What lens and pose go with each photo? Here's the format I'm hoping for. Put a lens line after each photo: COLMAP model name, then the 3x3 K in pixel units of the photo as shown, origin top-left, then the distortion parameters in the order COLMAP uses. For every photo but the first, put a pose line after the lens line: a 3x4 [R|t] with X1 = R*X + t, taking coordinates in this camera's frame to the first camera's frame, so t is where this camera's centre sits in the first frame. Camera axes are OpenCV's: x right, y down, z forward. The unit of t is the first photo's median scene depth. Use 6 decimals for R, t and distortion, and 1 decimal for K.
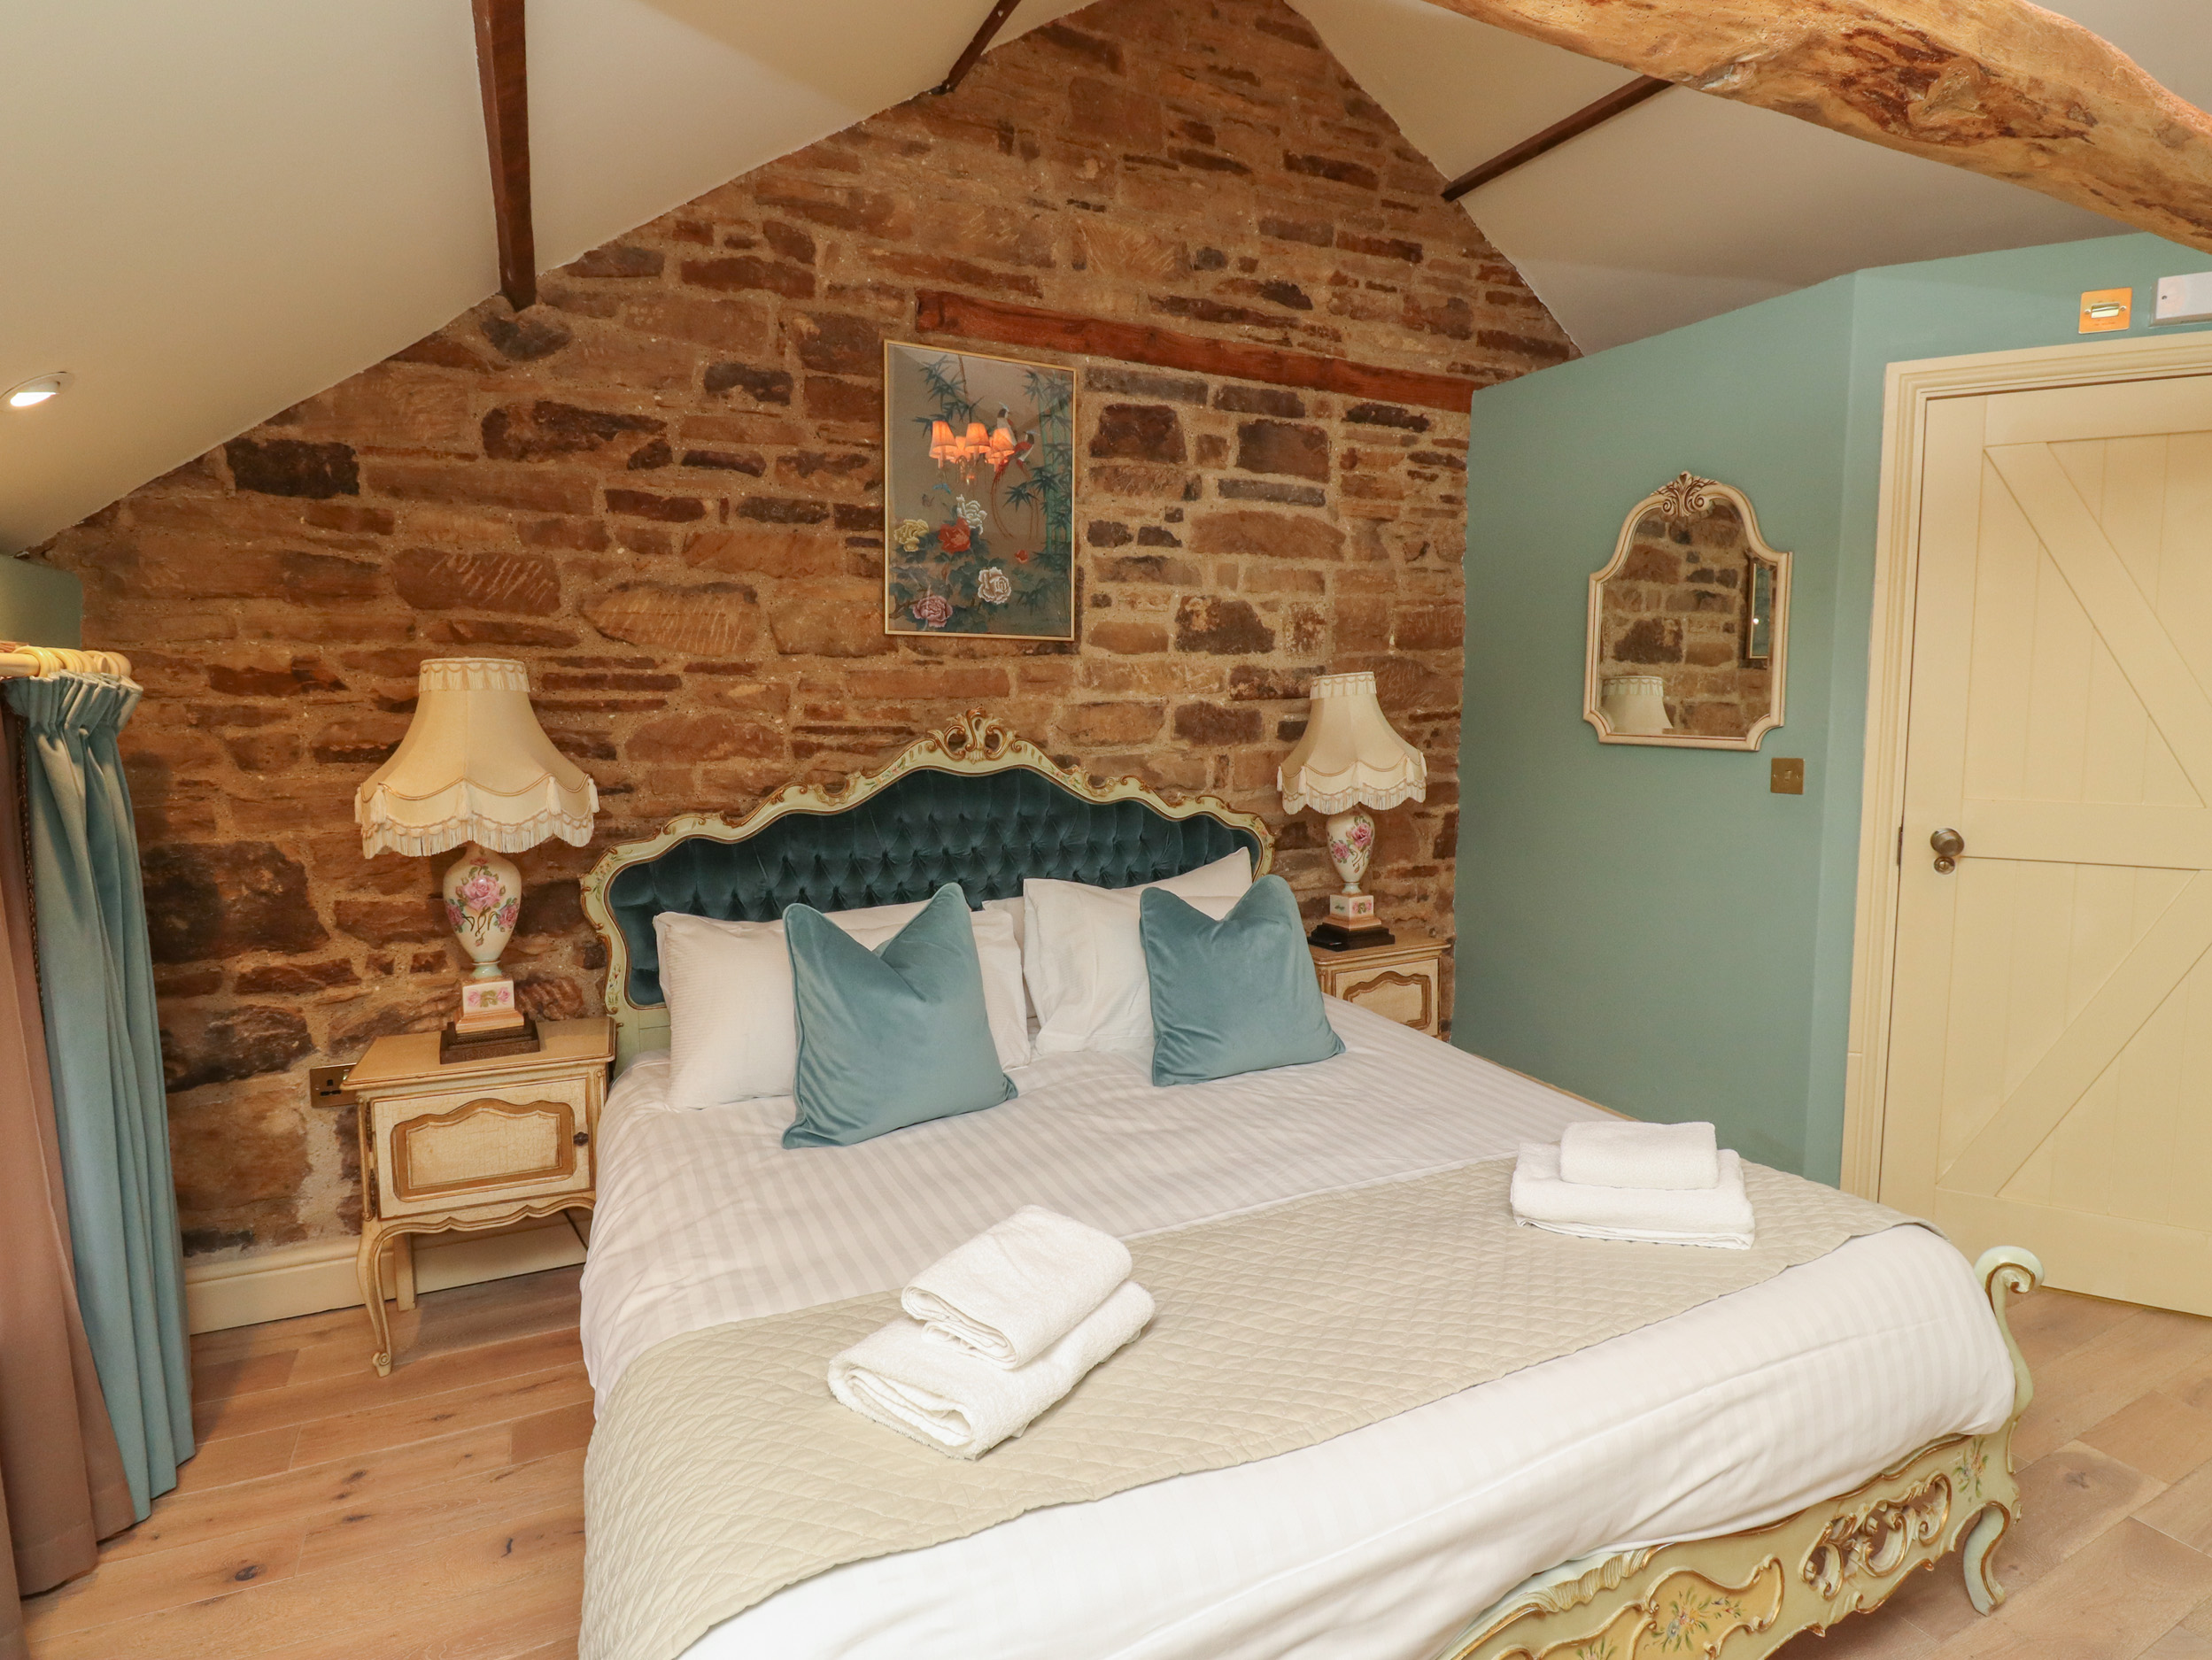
lens RADIAL K [[1174.5, 0, 1105.6], [0, 1174.5, 817.1], [0, 0, 1]] dist [-0.008057, -0.006700]
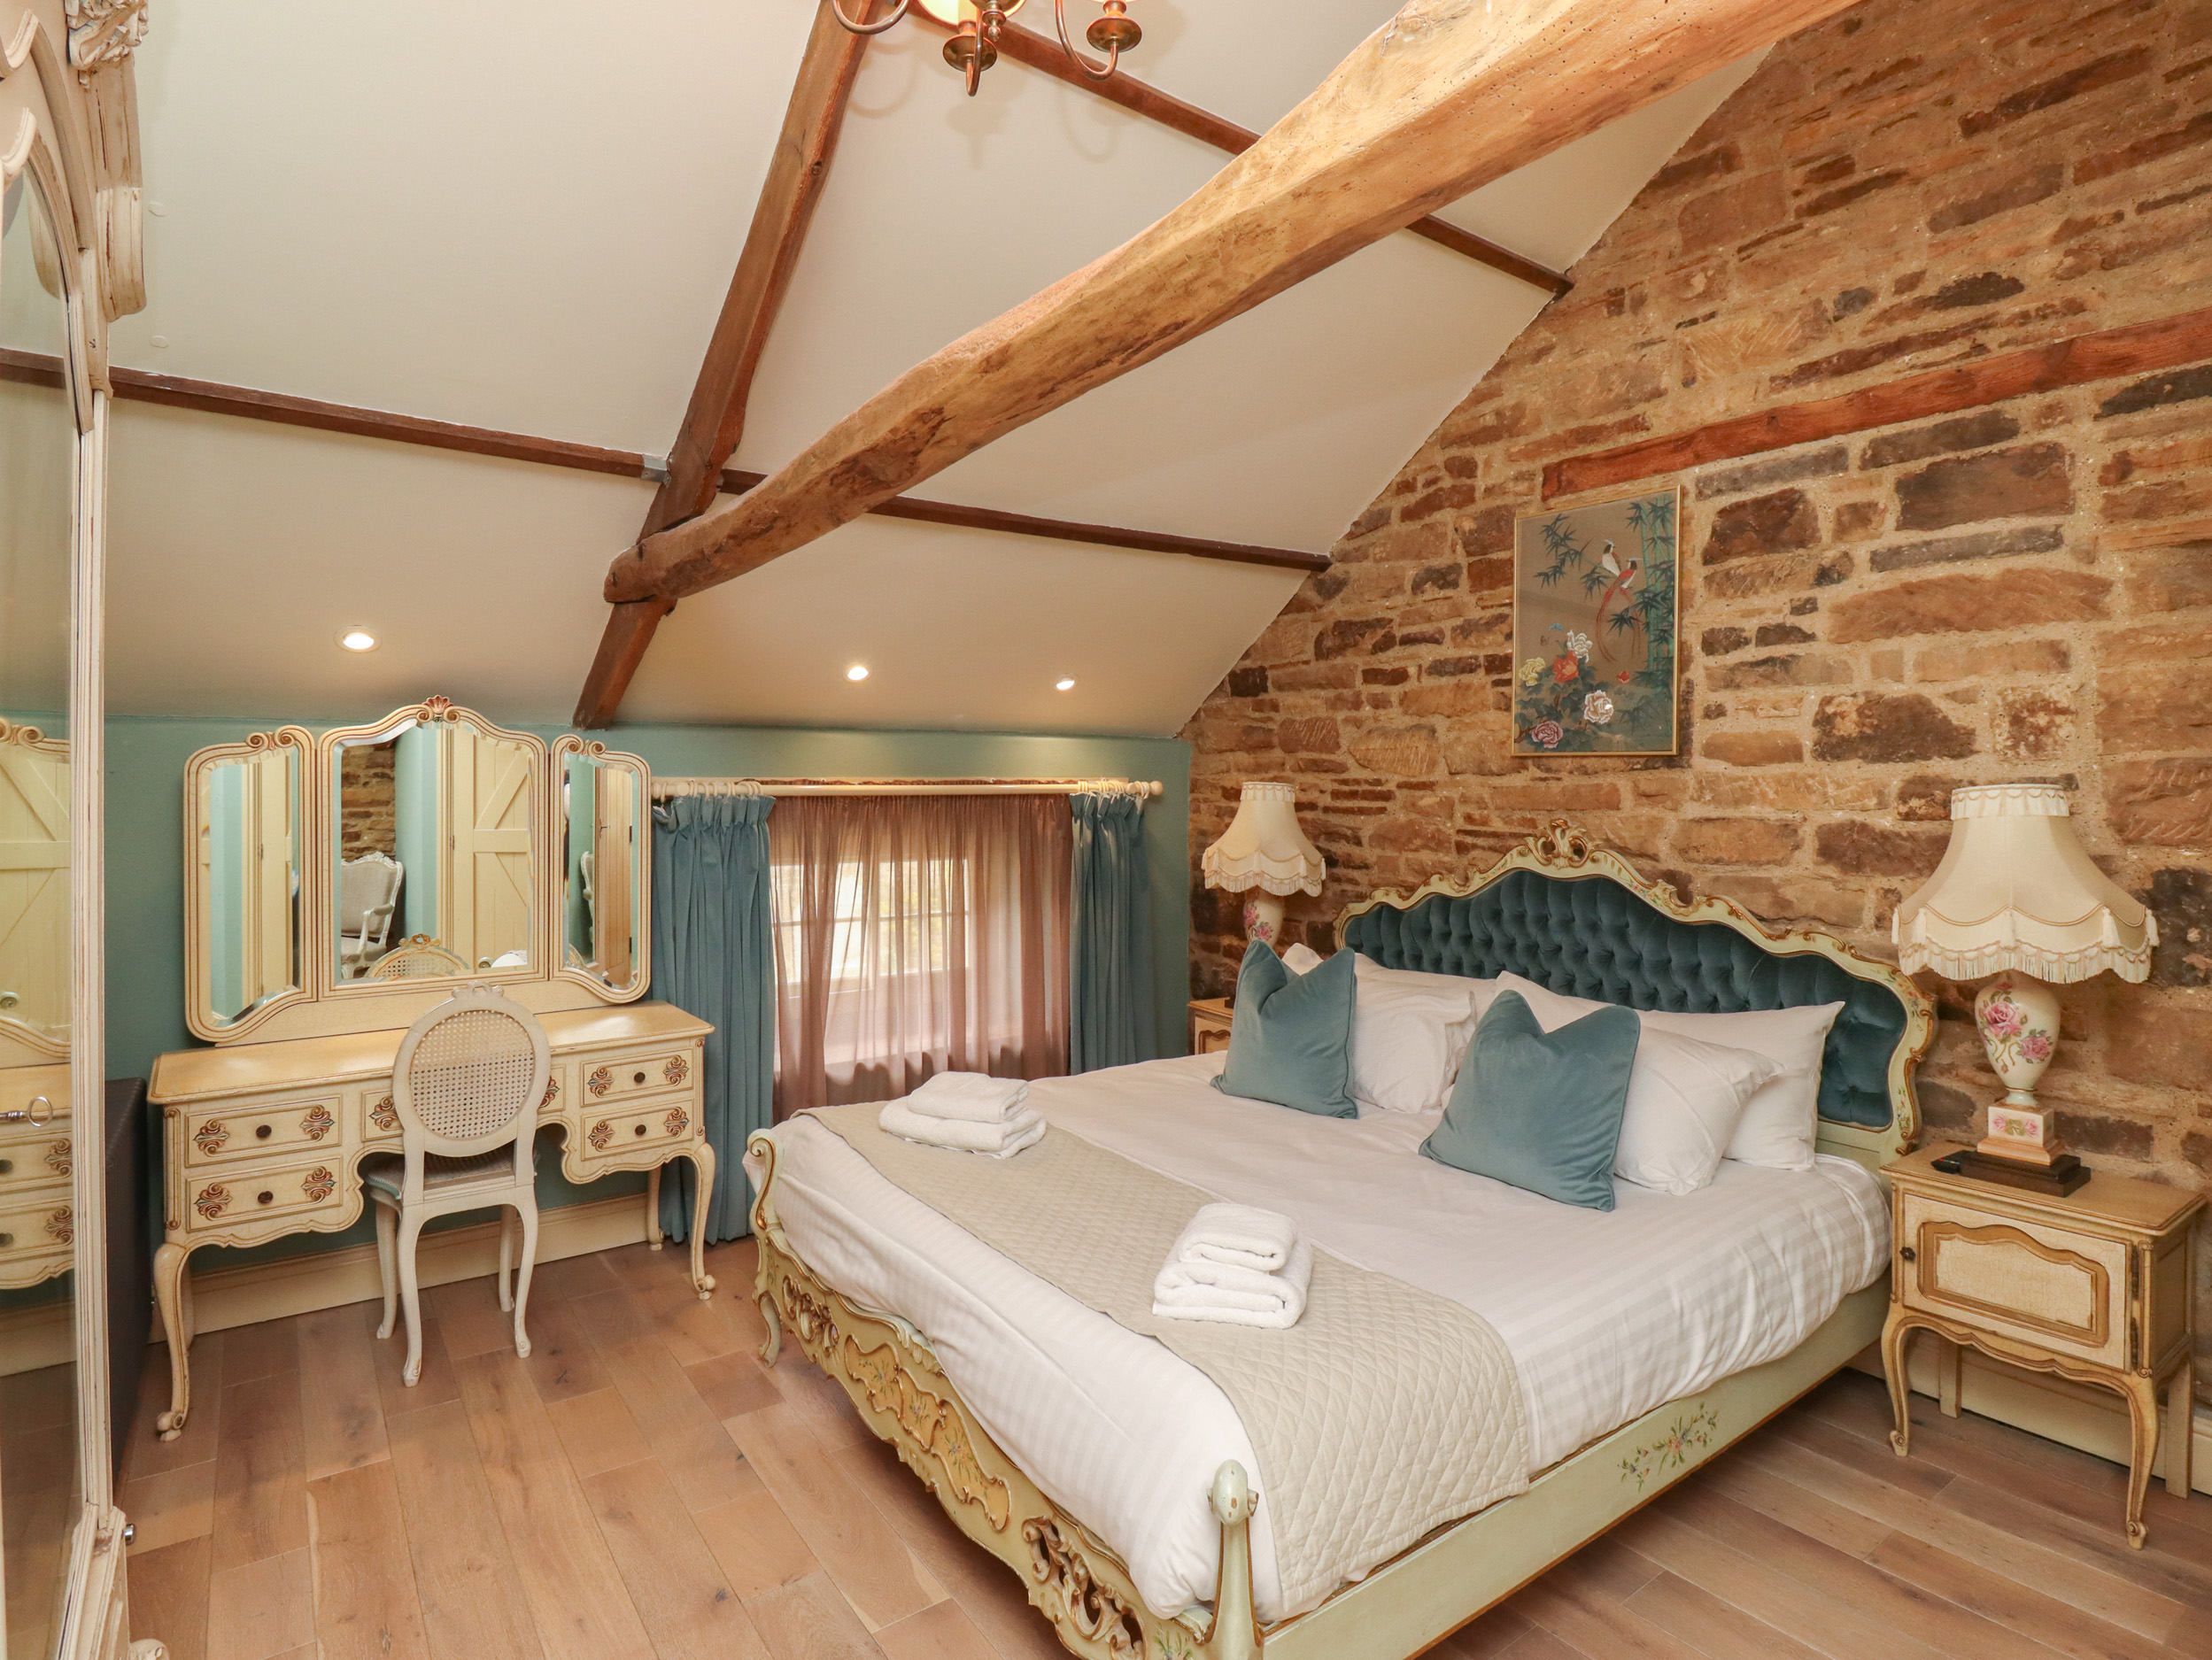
lens RADIAL K [[1174.5, 0, 1104.3], [0, 1174.5, 829.2], [0, 0, 1]] dist [-0.008057, -0.006700]
pose [[0.141968, 0.032186, -0.989348, 0.884649], [-0.111090, 0.993675, 0.016385, -0.051427], [0.983618, 0.107580, 0.144645, 0.396600]]
